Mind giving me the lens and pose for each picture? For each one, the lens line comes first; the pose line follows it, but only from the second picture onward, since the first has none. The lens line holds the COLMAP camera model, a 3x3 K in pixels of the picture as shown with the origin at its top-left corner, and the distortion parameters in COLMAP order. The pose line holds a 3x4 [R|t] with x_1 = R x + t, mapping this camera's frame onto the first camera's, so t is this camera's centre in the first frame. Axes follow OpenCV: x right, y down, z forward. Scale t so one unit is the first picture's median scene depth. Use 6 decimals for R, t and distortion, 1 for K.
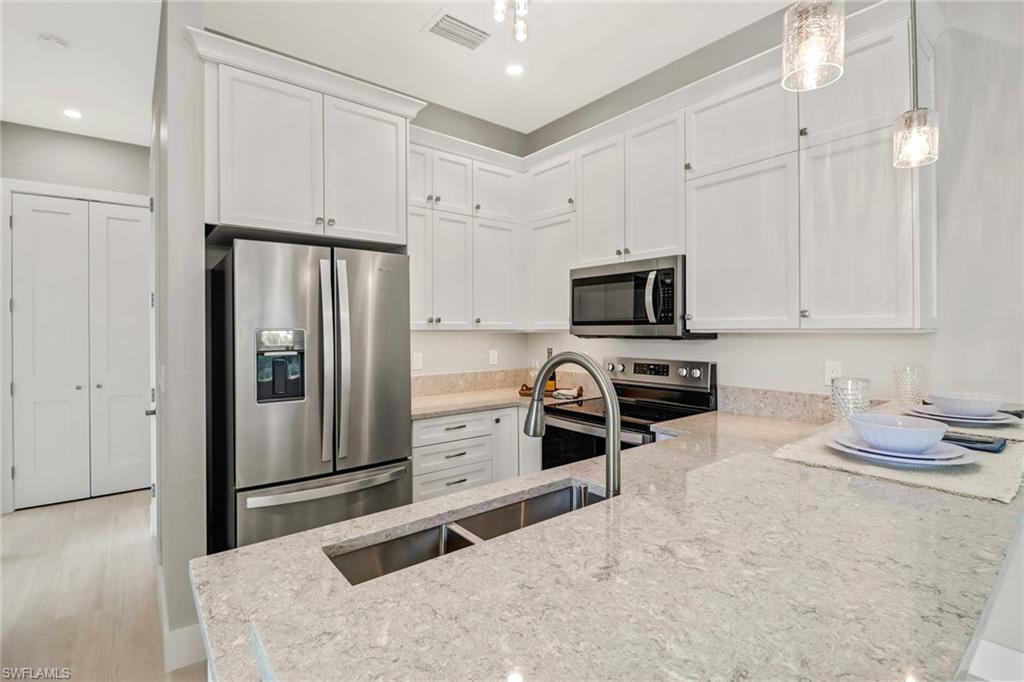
lens RADIAL K [[482.0, 0, 544.9], [0, 482.0, 330.7], [0, 0, 1]] dist [-0.008196, -0.004422]
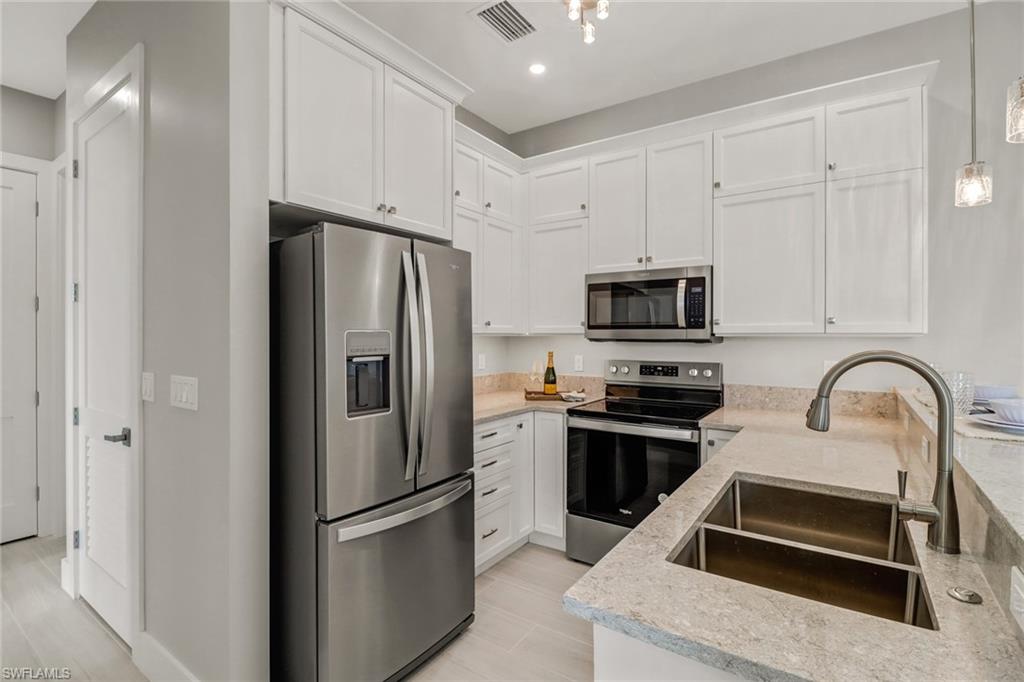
lens RADIAL K [[482.0, 0, 498.6], [0, 482.0, 338.6], [0, 0, 1]] dist [-0.008196, -0.004422]
pose [[0.957196, 0.001920, 0.289433, -0.475227], [-0.003588, 0.999980, 0.005232, 0.005048], [-0.289417, -0.006046, 0.957184, 0.086661]]
